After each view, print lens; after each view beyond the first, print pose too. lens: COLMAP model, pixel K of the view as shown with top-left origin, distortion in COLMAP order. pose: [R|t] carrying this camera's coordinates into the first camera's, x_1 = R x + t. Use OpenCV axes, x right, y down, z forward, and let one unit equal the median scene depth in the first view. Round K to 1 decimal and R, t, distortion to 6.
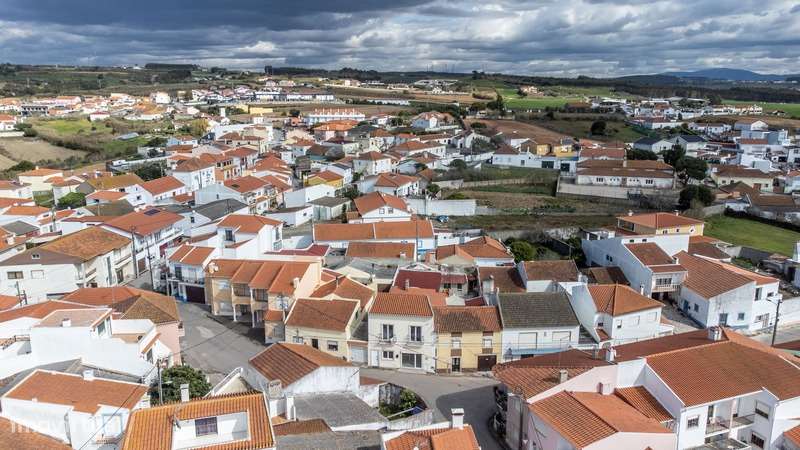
lens RADIAL K [[589.7, 0, 400.0], [0, 589.7, 225.0], [0, 0, 1]] dist [0.047223, 0.009137]
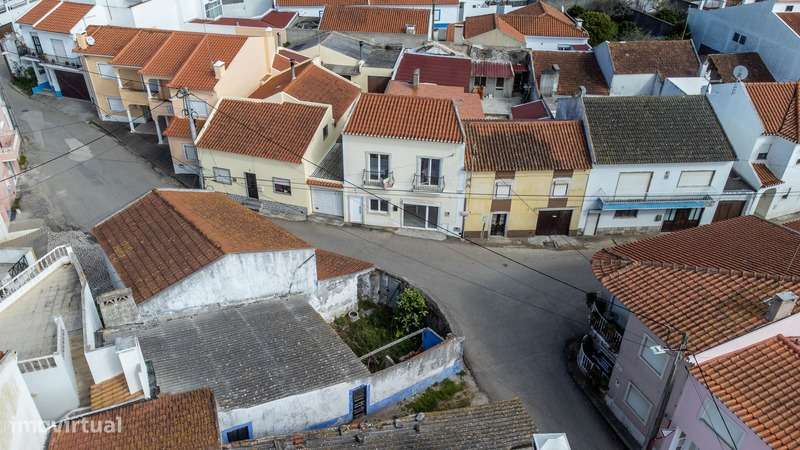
lens RADIAL K [[589.7, 0, 400.0], [0, 589.7, 225.0], [0, 0, 1]] dist [0.047223, 0.009137]
pose [[0.999726, 0.022225, -0.007404, 0.004007], [-0.018419, 0.941044, 0.337783, 0.044683], [0.014475, -0.337553, 0.941195, 0.444370]]
